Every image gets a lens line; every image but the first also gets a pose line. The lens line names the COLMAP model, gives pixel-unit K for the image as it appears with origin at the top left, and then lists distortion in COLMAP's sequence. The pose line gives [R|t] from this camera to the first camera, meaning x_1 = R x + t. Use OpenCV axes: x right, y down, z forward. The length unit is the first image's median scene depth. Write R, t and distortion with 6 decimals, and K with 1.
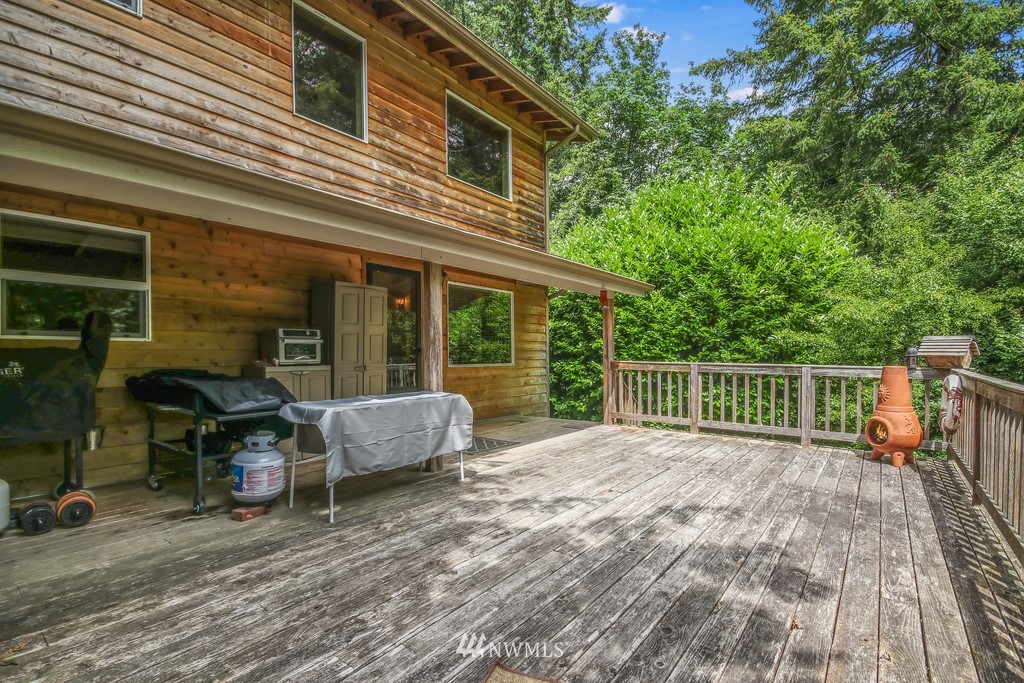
lens RADIAL K [[483.2, 0, 503.5], [0, 483.2, 360.6], [0, 0, 1]] dist [0.022086, -0.012531]
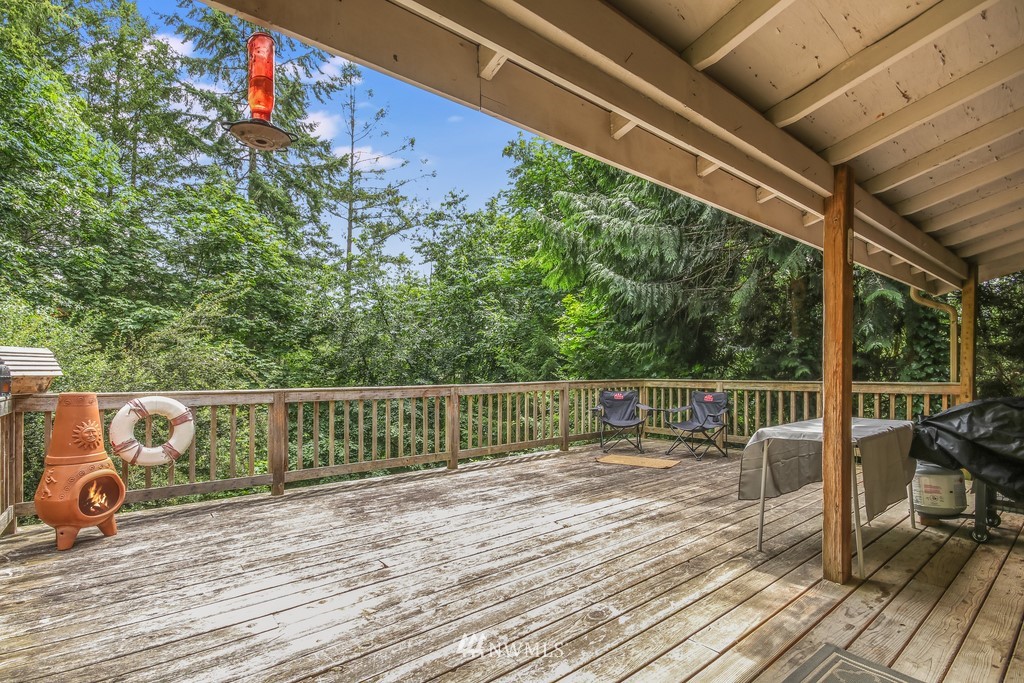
lens RADIAL K [[483.2, 0, 503.5], [0, 483.2, 360.6], [0, 0, 1]] dist [0.022086, -0.012531]
pose [[-0.973594, 0.003692, 0.228255, 0.148635], [0.002654, 0.999985, -0.004854, -0.034850], [-0.228269, -0.004120, -0.973589, 2.200024]]
